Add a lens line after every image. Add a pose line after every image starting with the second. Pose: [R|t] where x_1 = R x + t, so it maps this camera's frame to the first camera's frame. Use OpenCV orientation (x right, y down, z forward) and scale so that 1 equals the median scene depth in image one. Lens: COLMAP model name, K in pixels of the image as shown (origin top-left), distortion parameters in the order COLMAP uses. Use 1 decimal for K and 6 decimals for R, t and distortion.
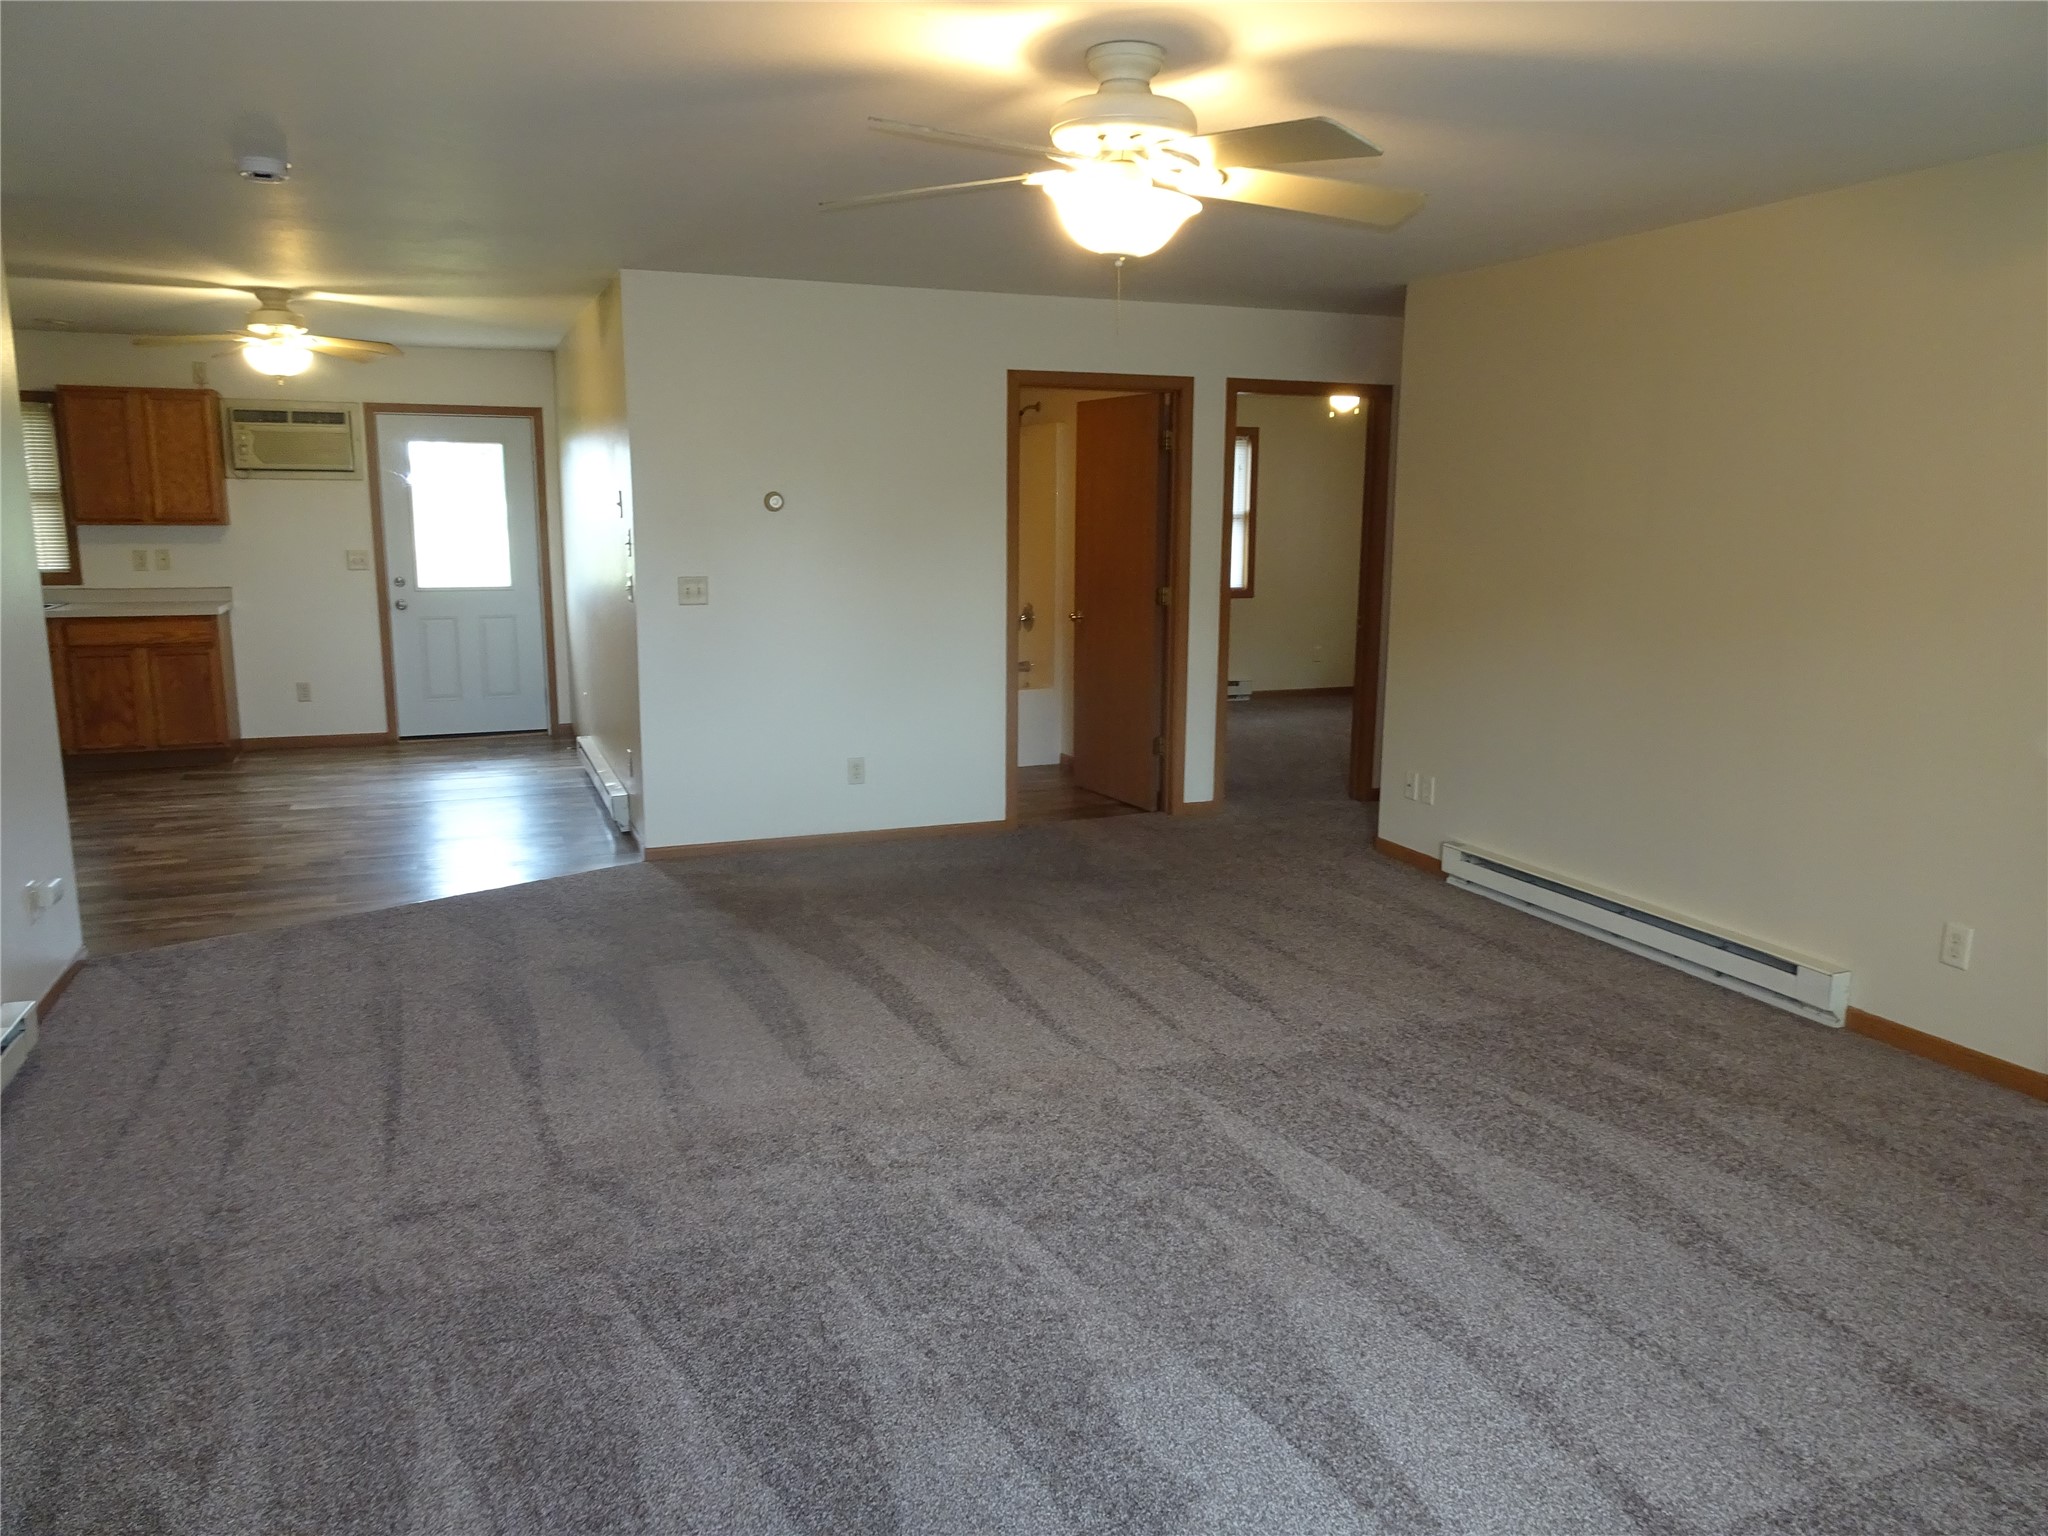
lens RADIAL K [[1466.9, 0, 1024.0], [0, 1466.9, 768.1], [0, 0, 1]] dist [0.008422, 0.007114]
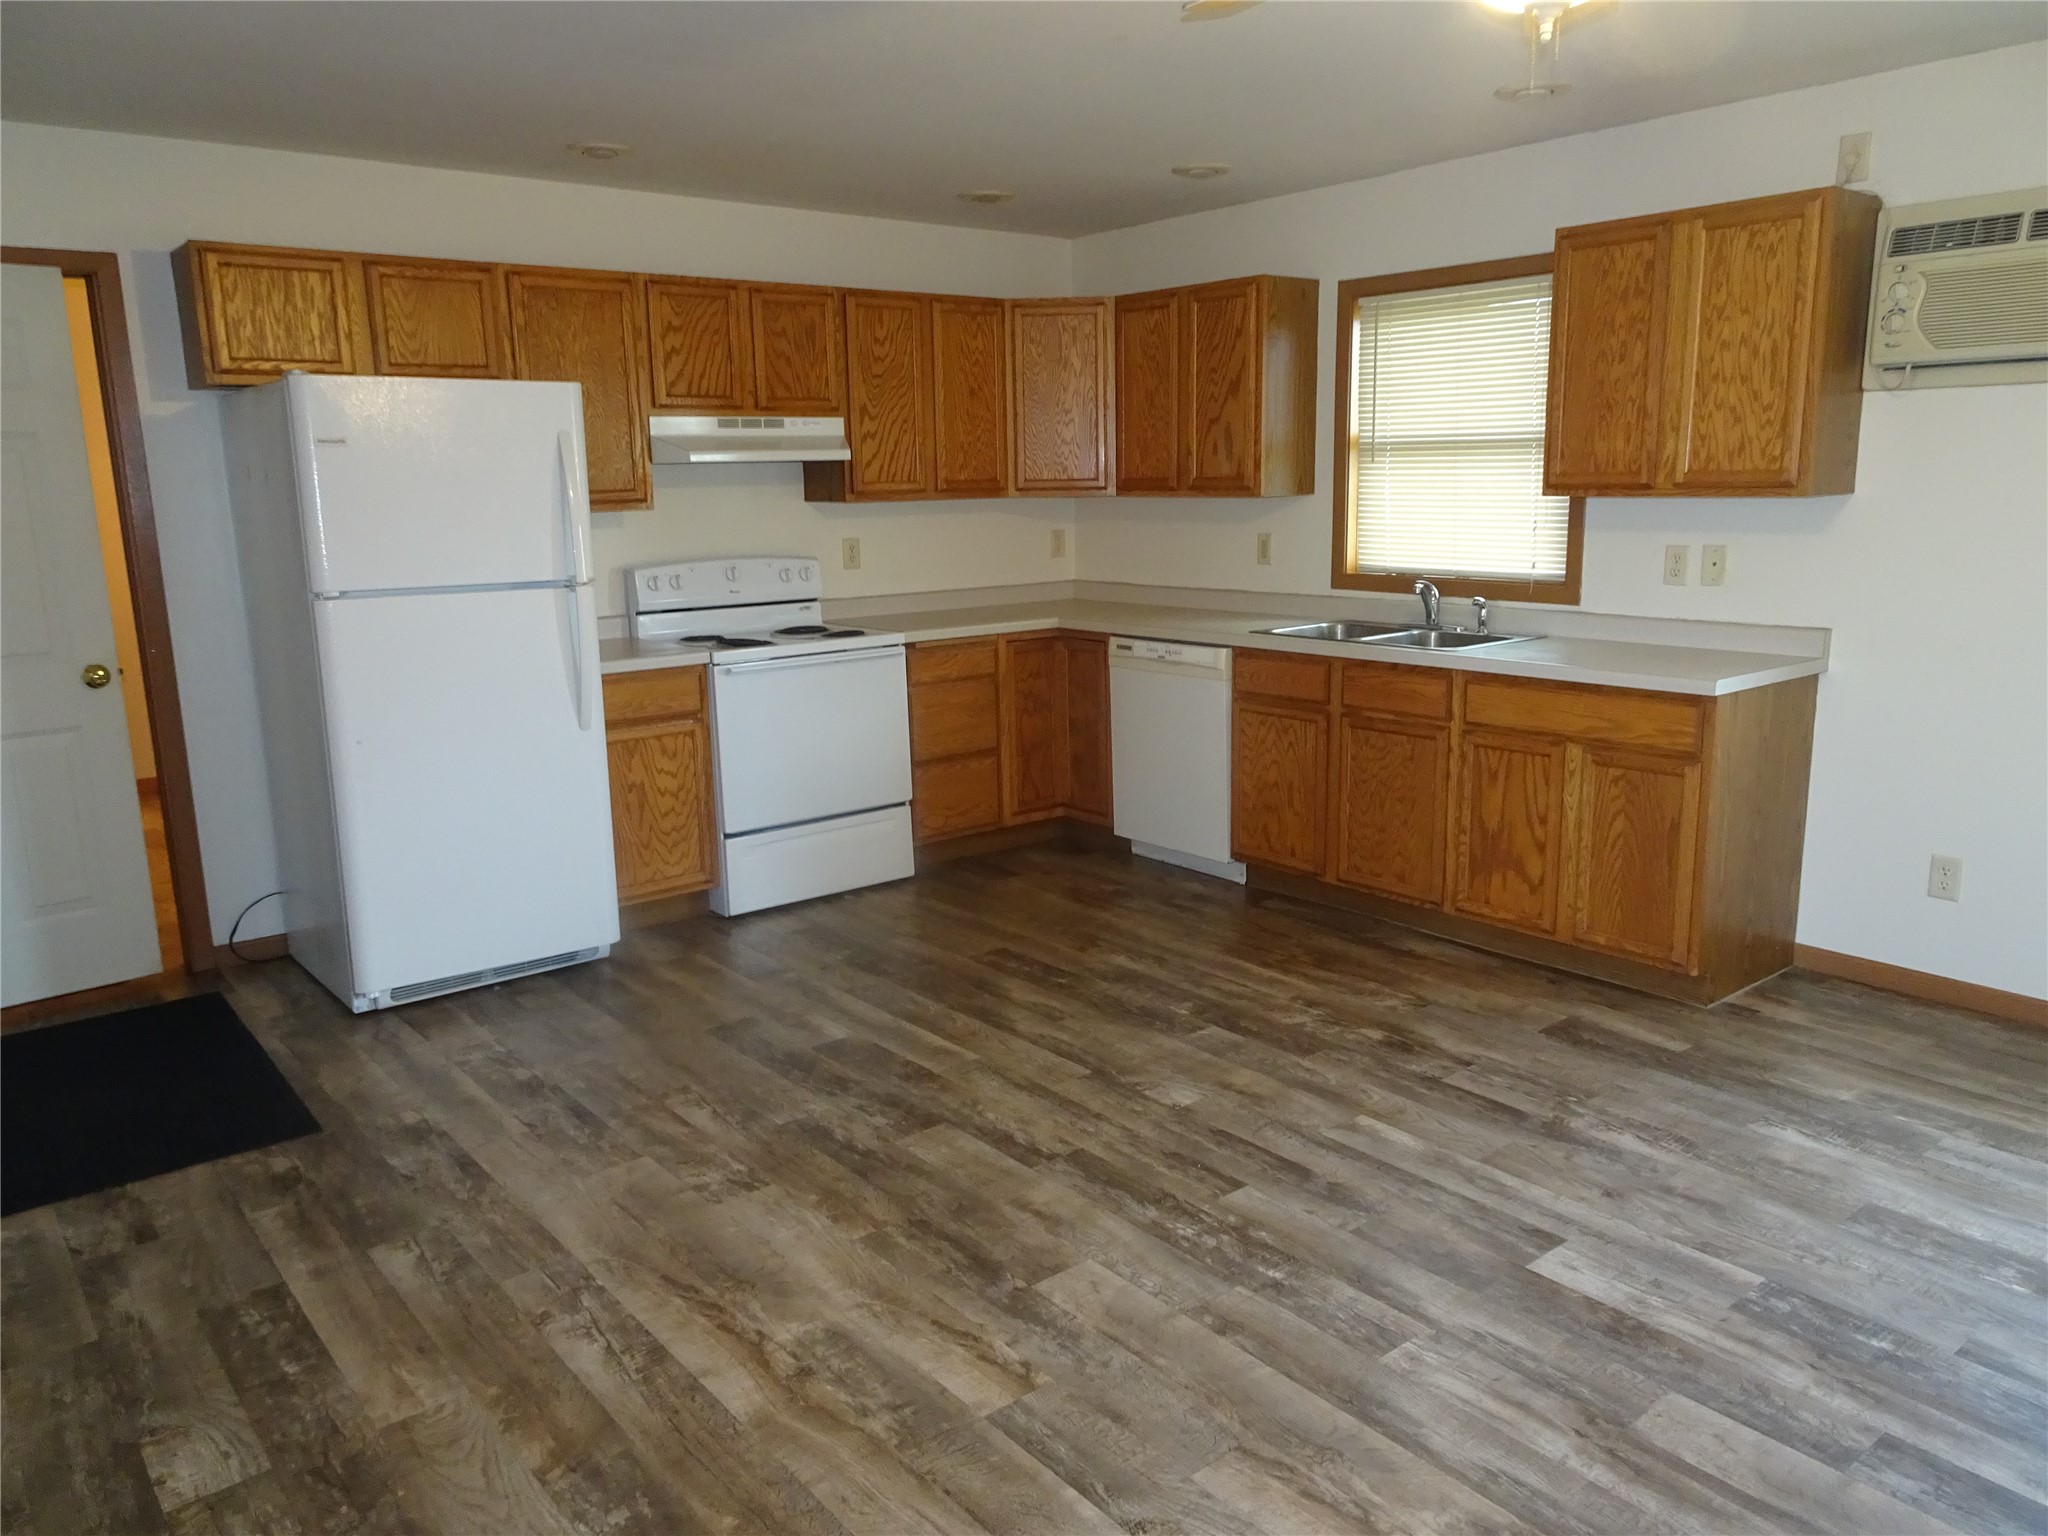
lens RADIAL K [[1466.9, 0, 1026.8], [0, 1466.9, 772.2], [0, 0, 1]] dist [0.008422, 0.007114]
pose [[0.306618, 0.181398, -0.934387, -0.179459], [-0.149930, 0.978622, 0.140786, -0.109437], [0.939950, 0.096925, 0.327260, 0.632441]]
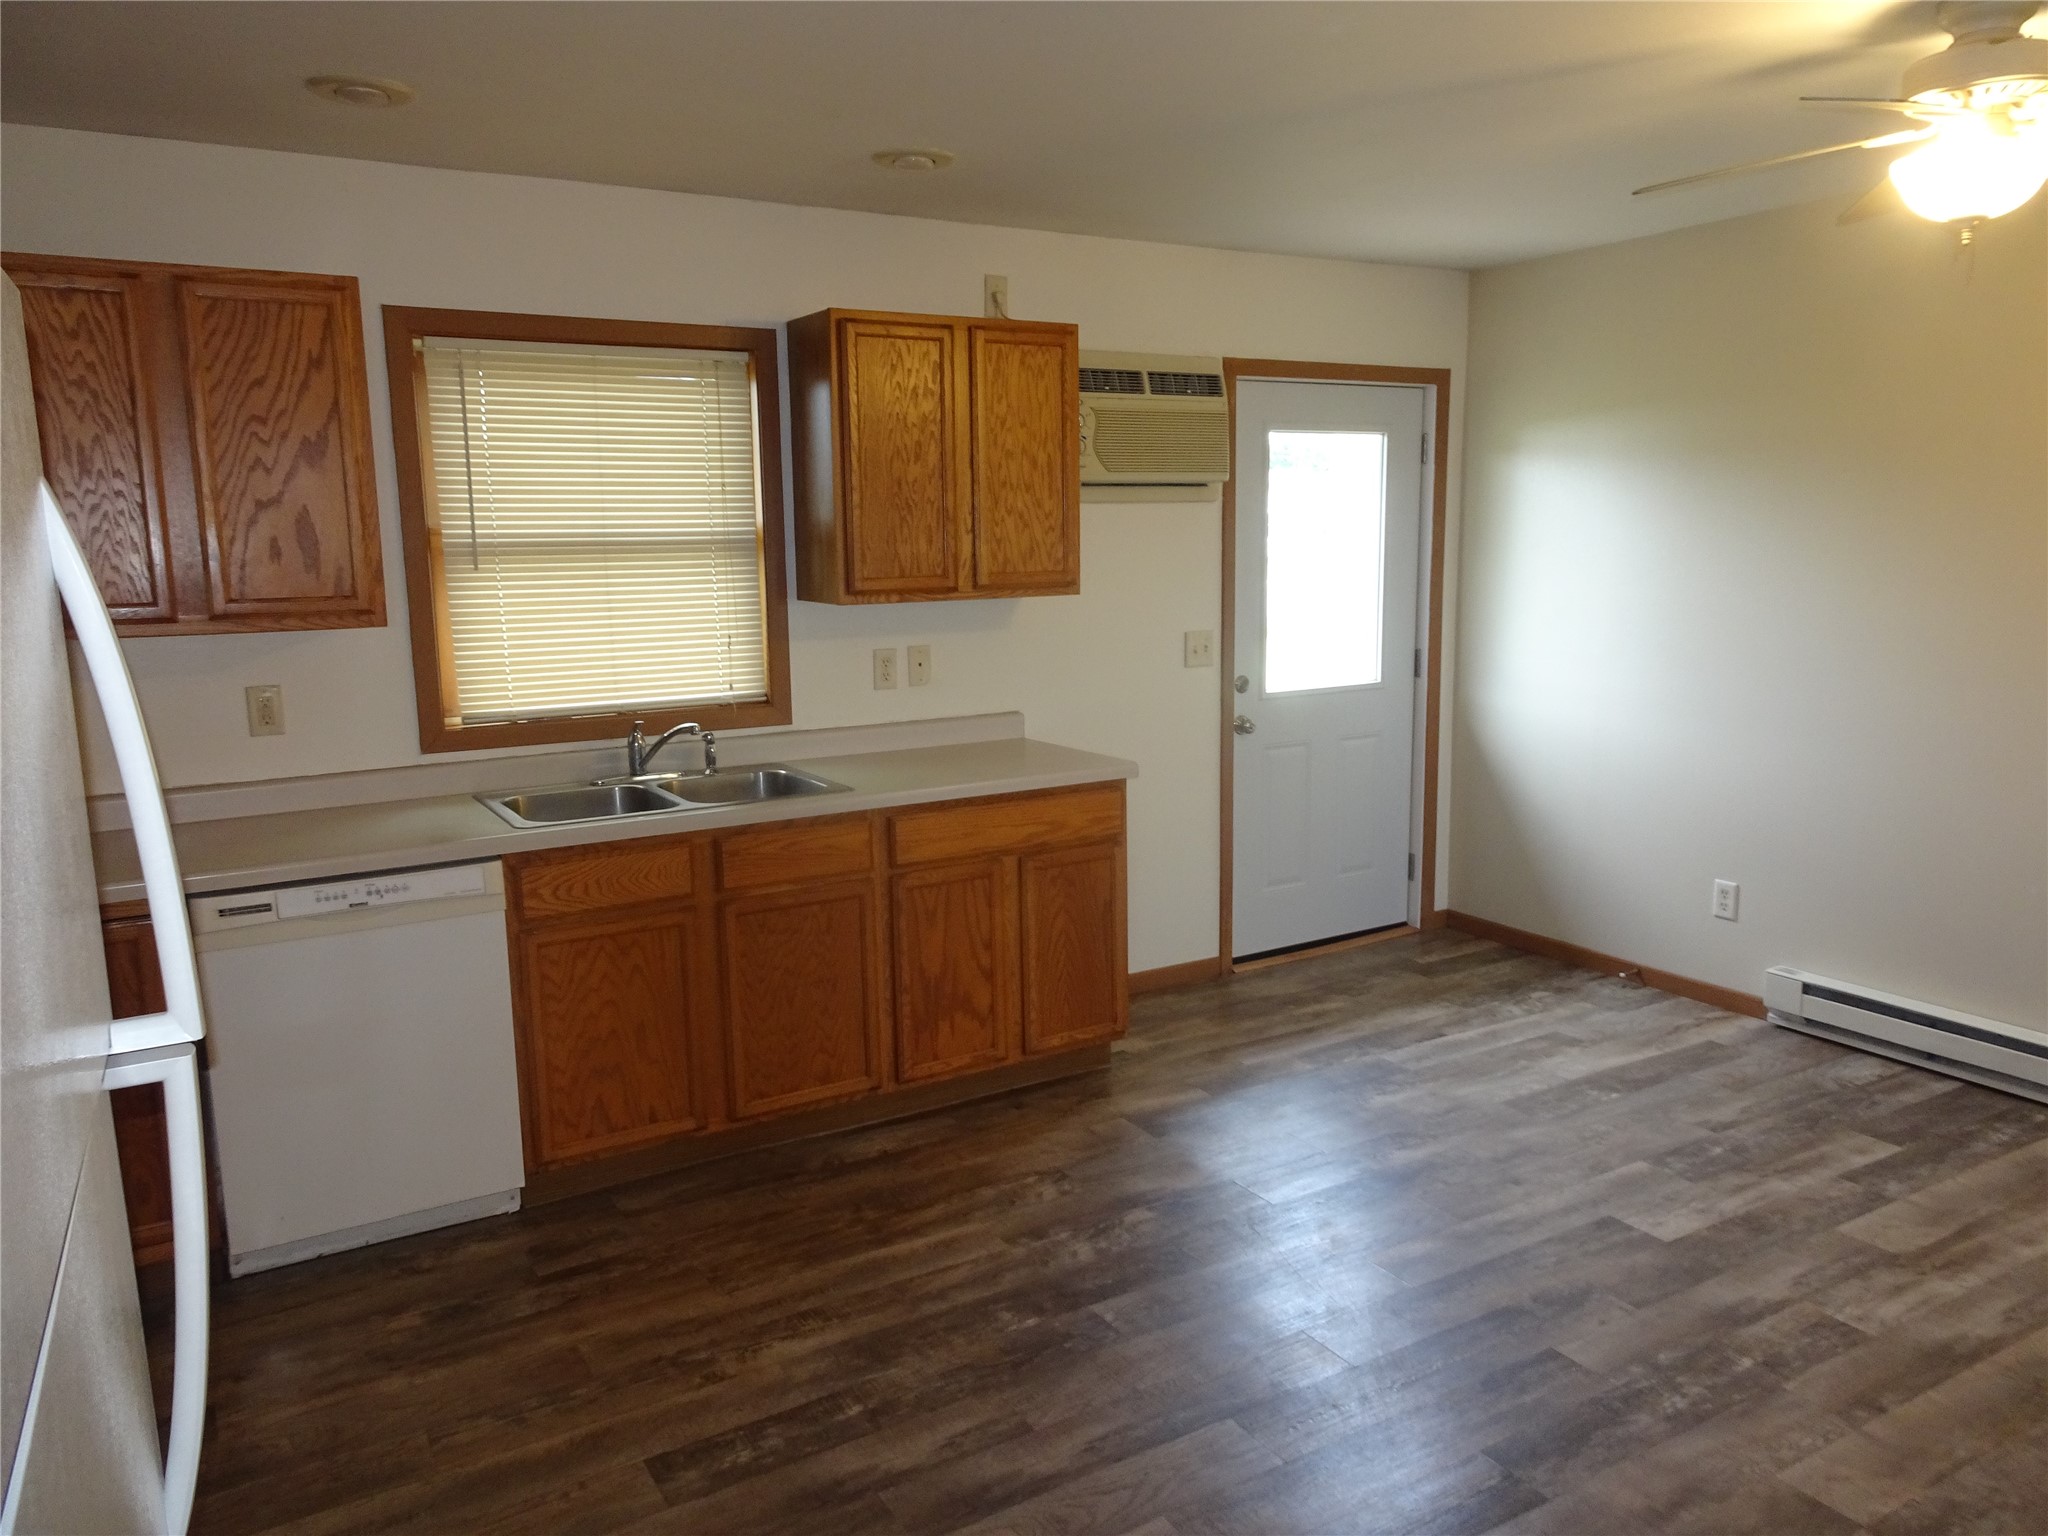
lens RADIAL K [[1466.9, 0, 1026.5], [0, 1466.9, 766.7], [0, 0, 1]] dist [0.008422, 0.007114]
pose [[0.986463, -0.047077, 0.157078, -0.636923], [0.049775, 0.998672, -0.013282, -0.099375], [-0.156245, 0.020921, 0.987497, 0.503245]]
